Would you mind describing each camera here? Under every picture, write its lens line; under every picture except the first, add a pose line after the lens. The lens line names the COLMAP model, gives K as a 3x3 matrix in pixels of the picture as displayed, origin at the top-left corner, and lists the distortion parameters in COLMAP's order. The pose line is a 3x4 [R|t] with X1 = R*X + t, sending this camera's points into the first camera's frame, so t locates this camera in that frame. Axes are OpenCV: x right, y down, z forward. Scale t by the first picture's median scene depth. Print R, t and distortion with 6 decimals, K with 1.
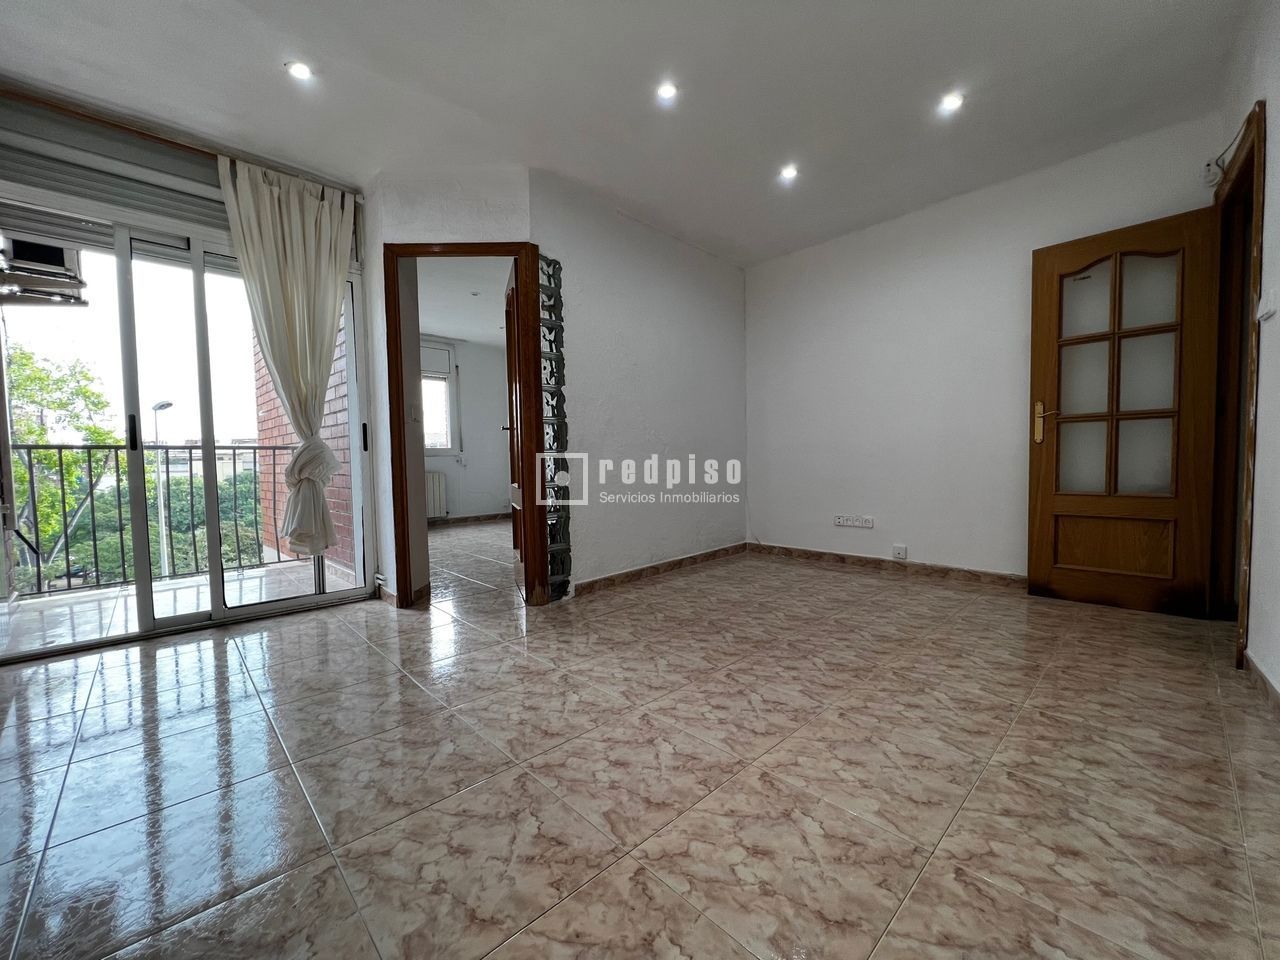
lens RADIAL K [[502.1, 0, 618.9], [0, 502.1, 481.2], [0, 0, 1]] dist [-0.026895, 0.013550]
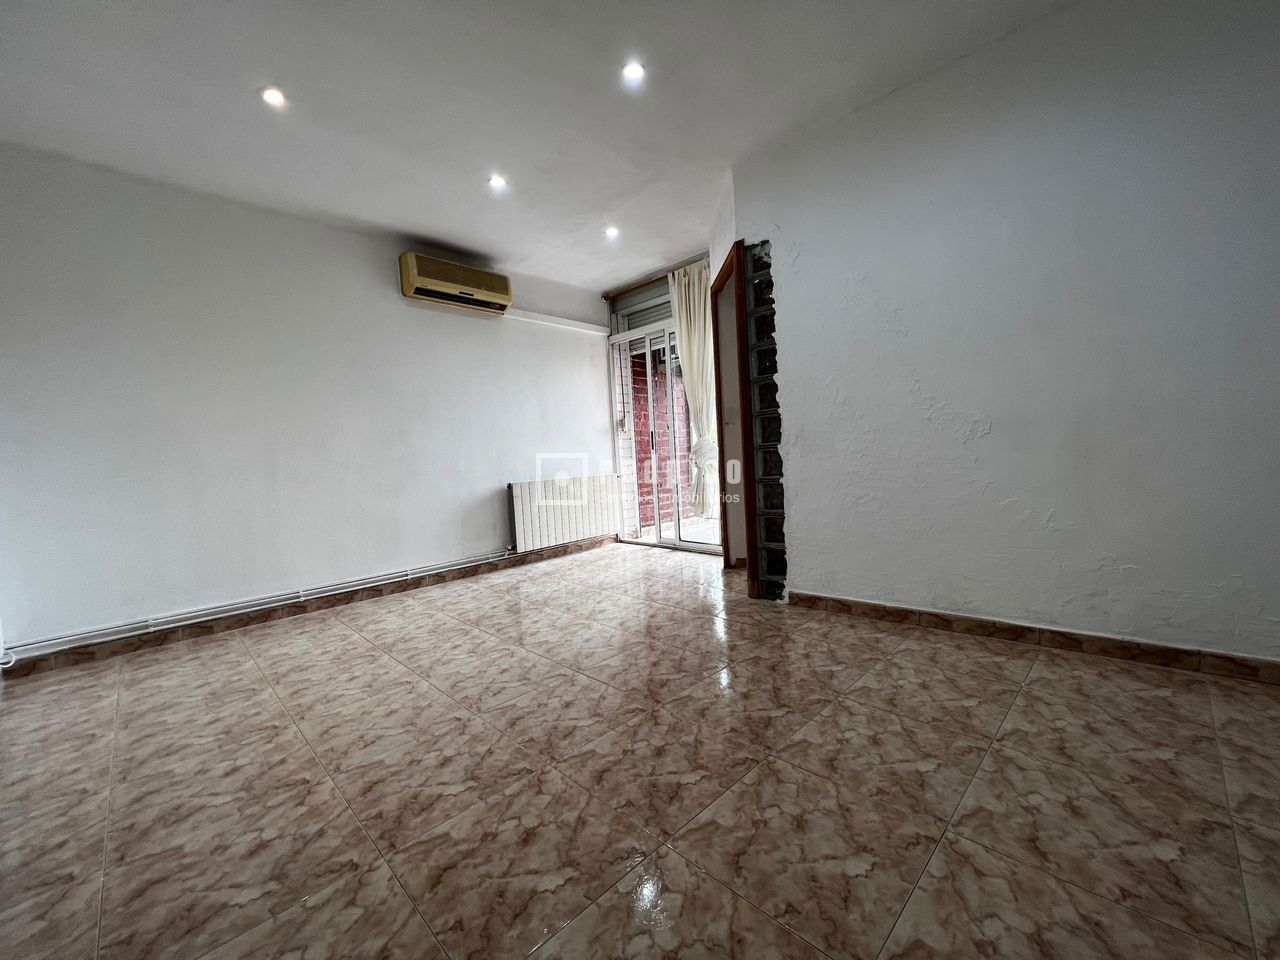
lens RADIAL K [[502.0, 0, 642.9], [0, 502.0, 480.8], [0, 0, 1]] dist [-0.003456, -0.000359]
pose [[0.068102, 0.053544, -0.996240, 1.186355], [-0.000570, 0.998561, 0.053630, -0.066502], [0.997678, -0.003085, 0.068034, 1.045874]]
